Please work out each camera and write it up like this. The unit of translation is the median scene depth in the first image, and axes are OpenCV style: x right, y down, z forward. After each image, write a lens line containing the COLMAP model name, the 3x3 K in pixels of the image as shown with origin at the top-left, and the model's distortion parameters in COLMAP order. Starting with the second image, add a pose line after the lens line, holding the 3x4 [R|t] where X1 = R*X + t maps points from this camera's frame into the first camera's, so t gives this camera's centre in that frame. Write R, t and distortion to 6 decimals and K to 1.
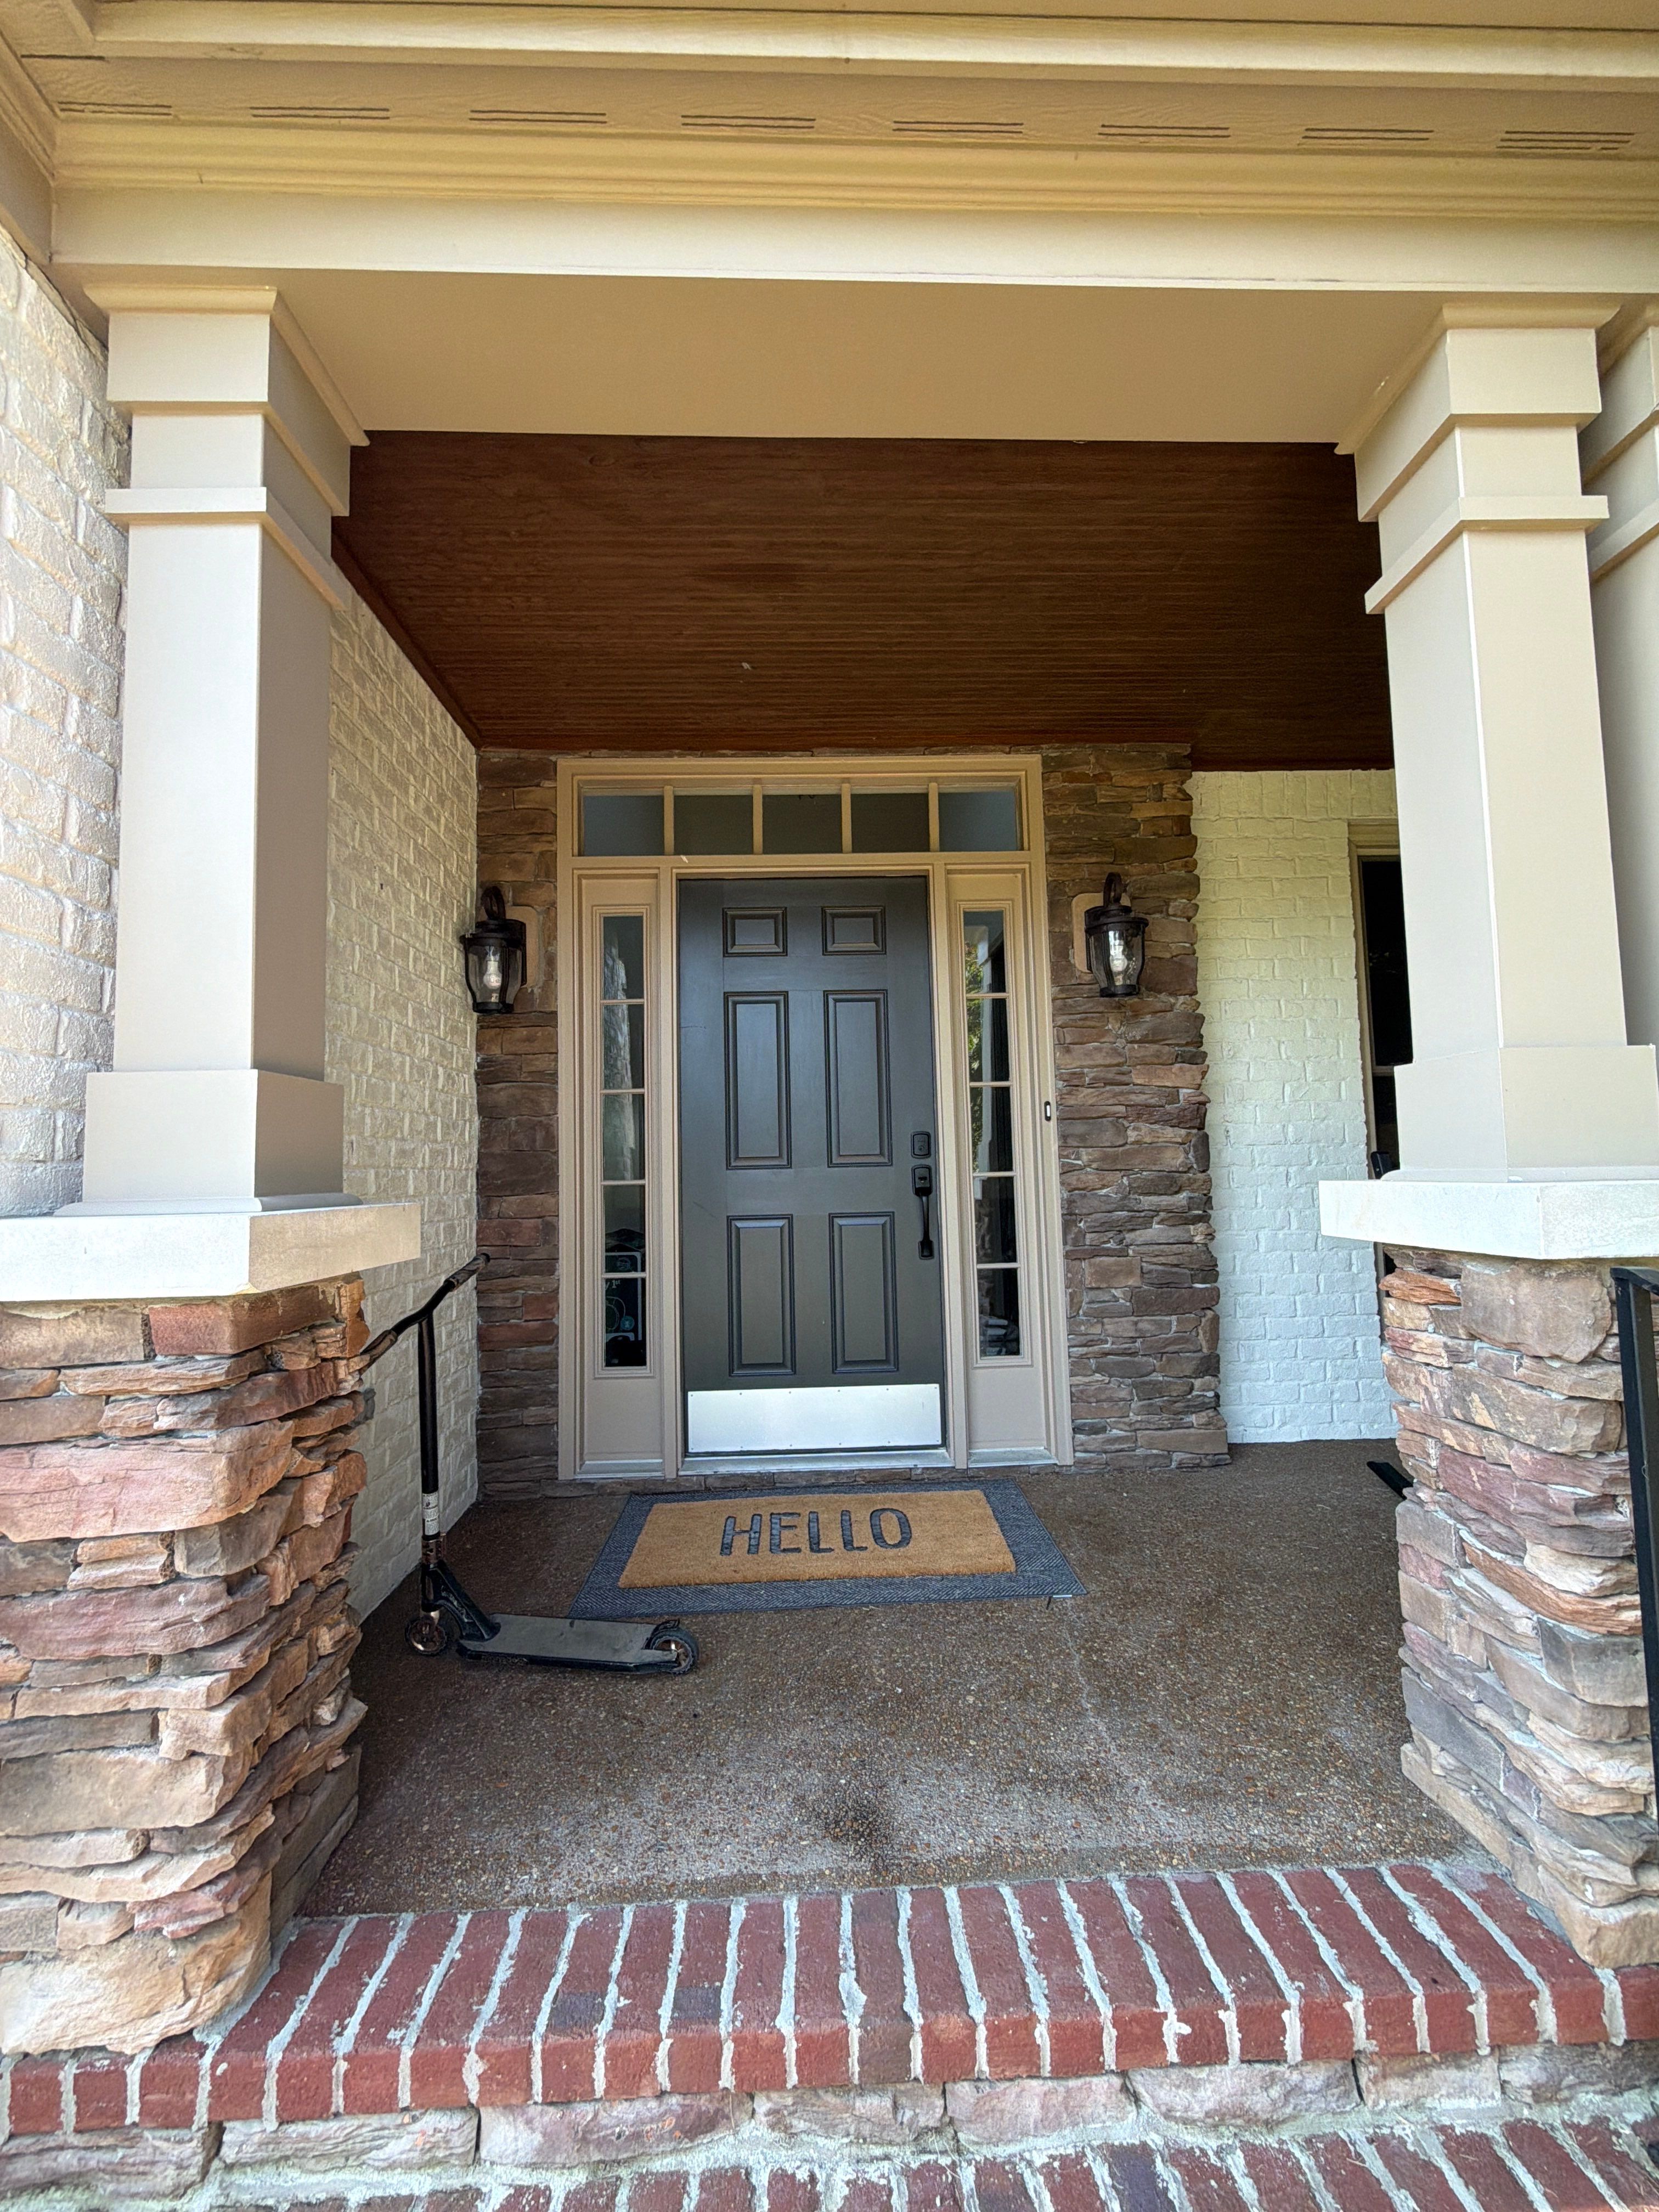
lens RADIAL K [[891.8, 0, 825.2], [0, 891.8, 1116.4], [0, 0, 1]] dist [0.000688, -0.000110]
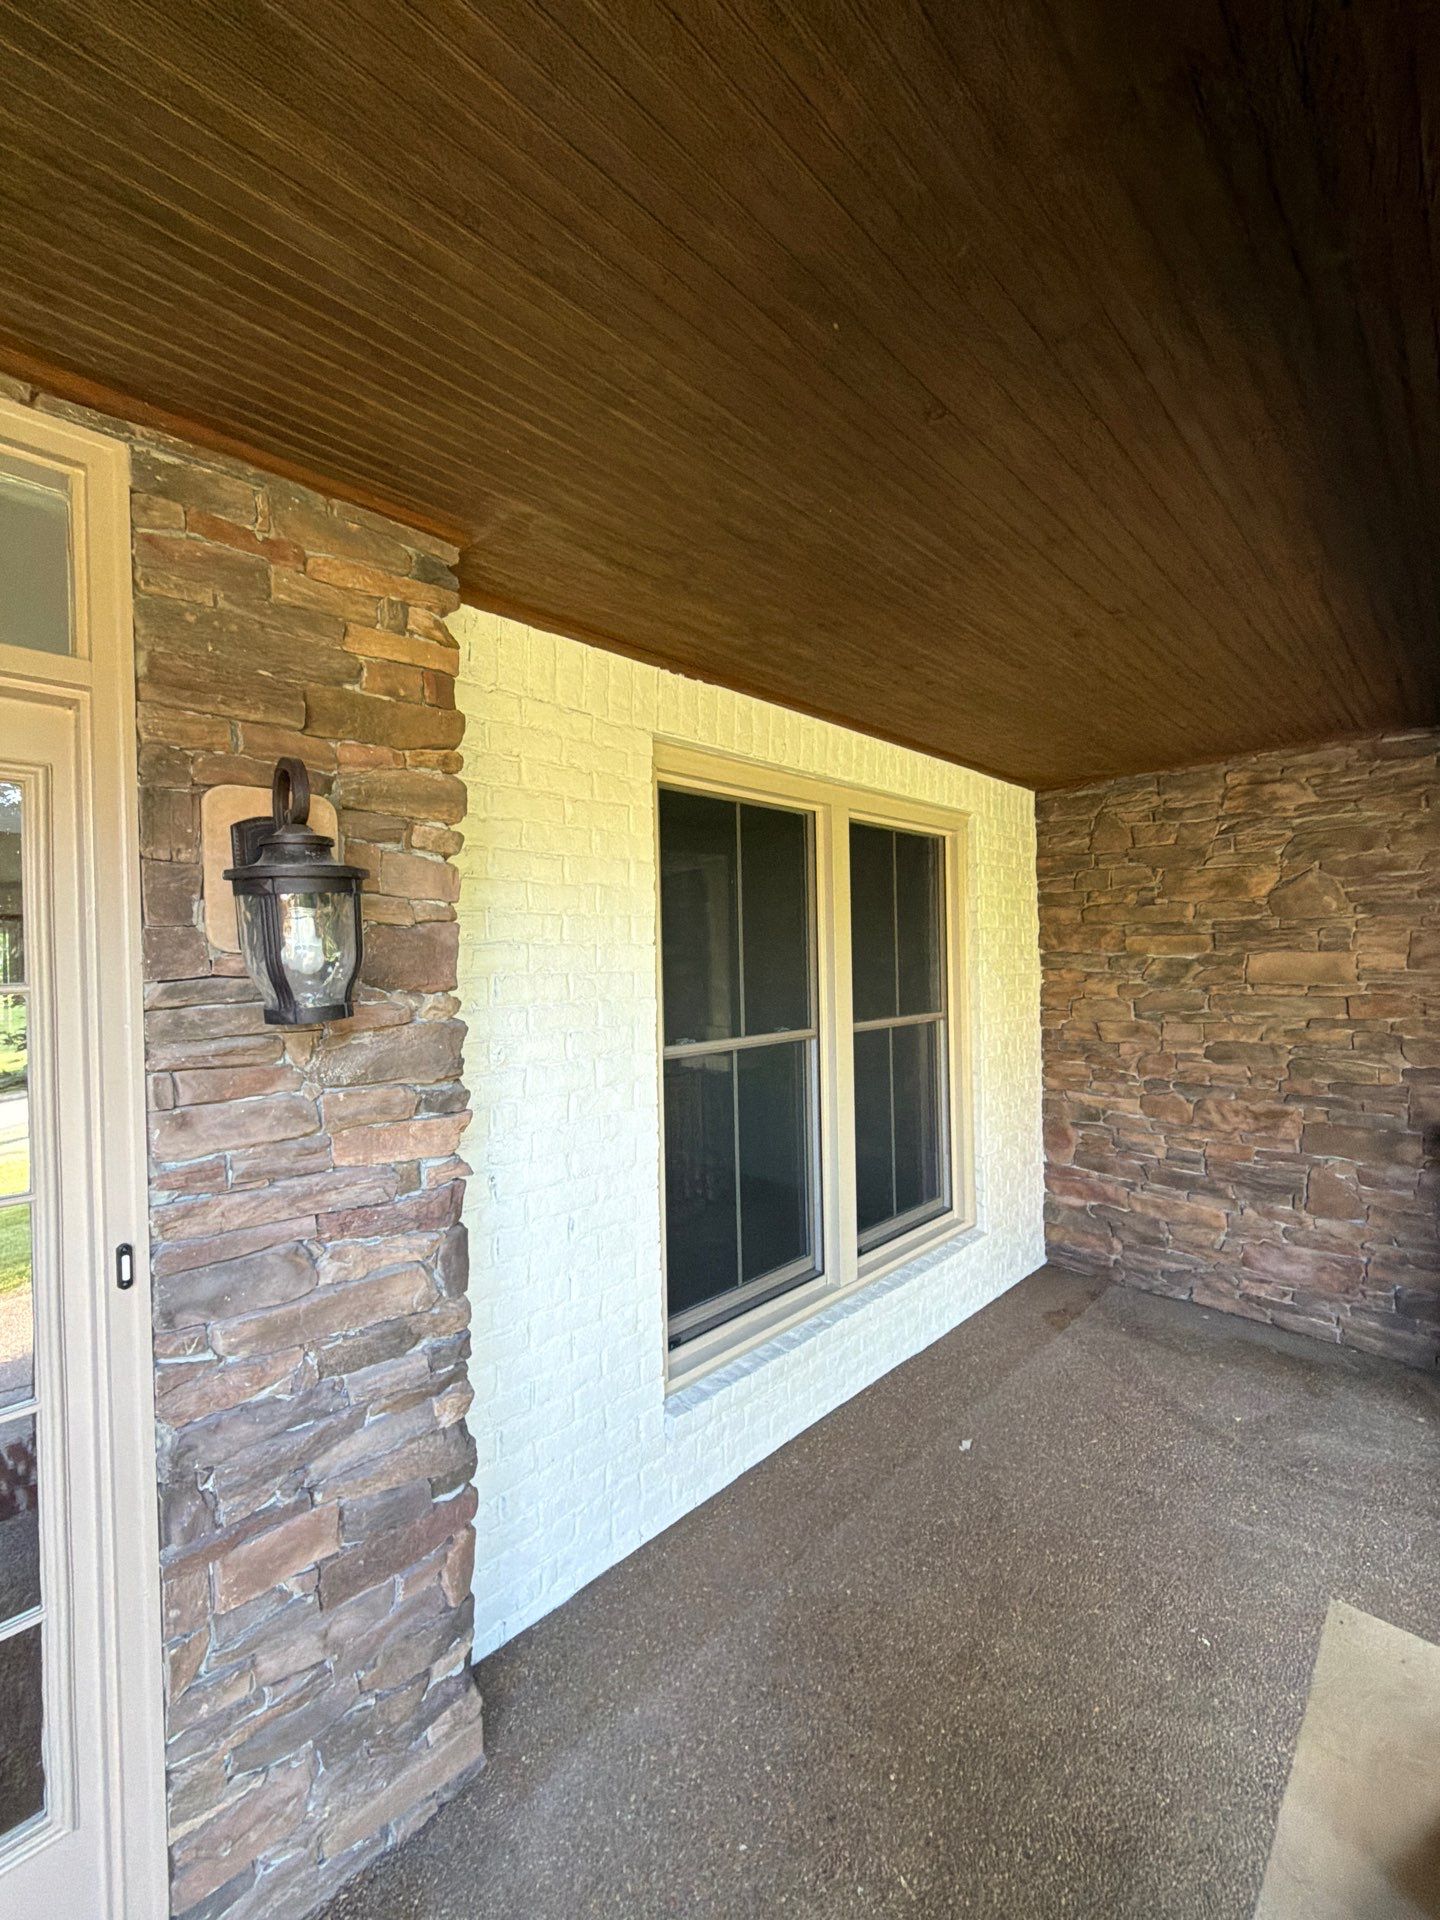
lens RADIAL K [[774.1, 0, 717.4], [0, 774.1, 963.6], [0, 0, 1]] dist [0.000688, -0.000110]
pose [[0.735190, 0.007003, 0.677825, 0.200965], [-0.044853, 0.998258, 0.038335, -0.182128], [-0.676376, -0.058586, 0.734223, 0.518067]]
